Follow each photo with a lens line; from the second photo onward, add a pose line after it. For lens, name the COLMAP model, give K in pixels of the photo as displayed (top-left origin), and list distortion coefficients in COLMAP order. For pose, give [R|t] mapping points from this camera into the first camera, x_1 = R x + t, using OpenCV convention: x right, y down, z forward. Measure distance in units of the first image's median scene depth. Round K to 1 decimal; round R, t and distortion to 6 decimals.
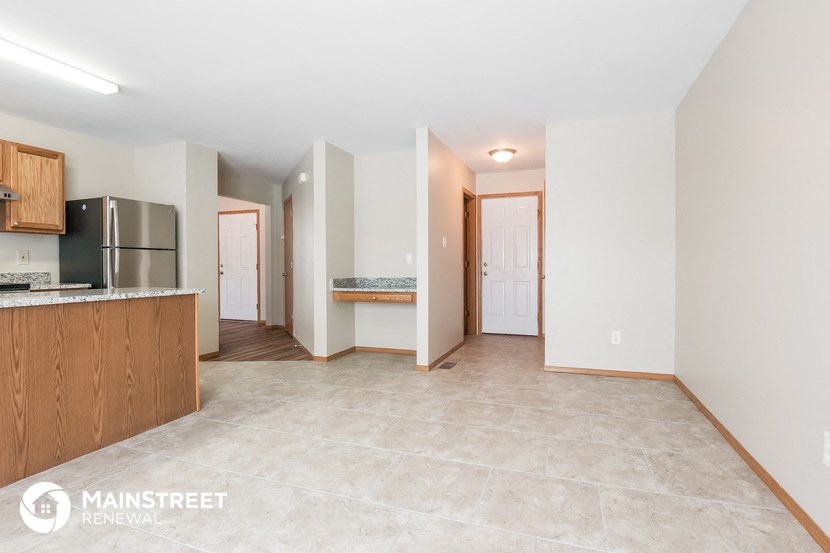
lens RADIAL K [[414.9, 0, 413.7], [0, 414.9, 269.8], [0, 0, 1]] dist [-0.001197, -0.000595]
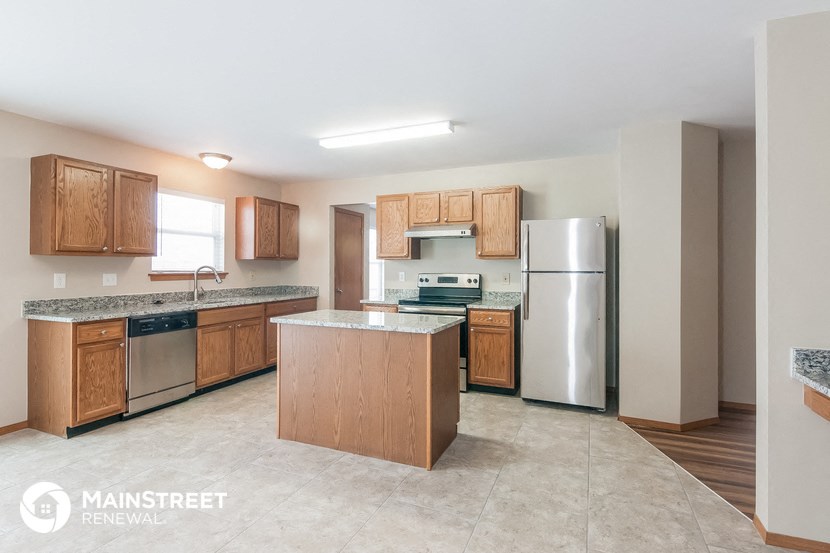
lens RADIAL K [[414.9, 0, 410.1], [0, 414.9, 265.5], [0, 0, 1]] dist [-0.001197, -0.000595]
pose [[-0.041787, 0.001566, -0.999125, 0.366382], [-0.016848, 0.999855, 0.002272, -0.091614], [0.998984, 0.016928, -0.041755, 1.050347]]
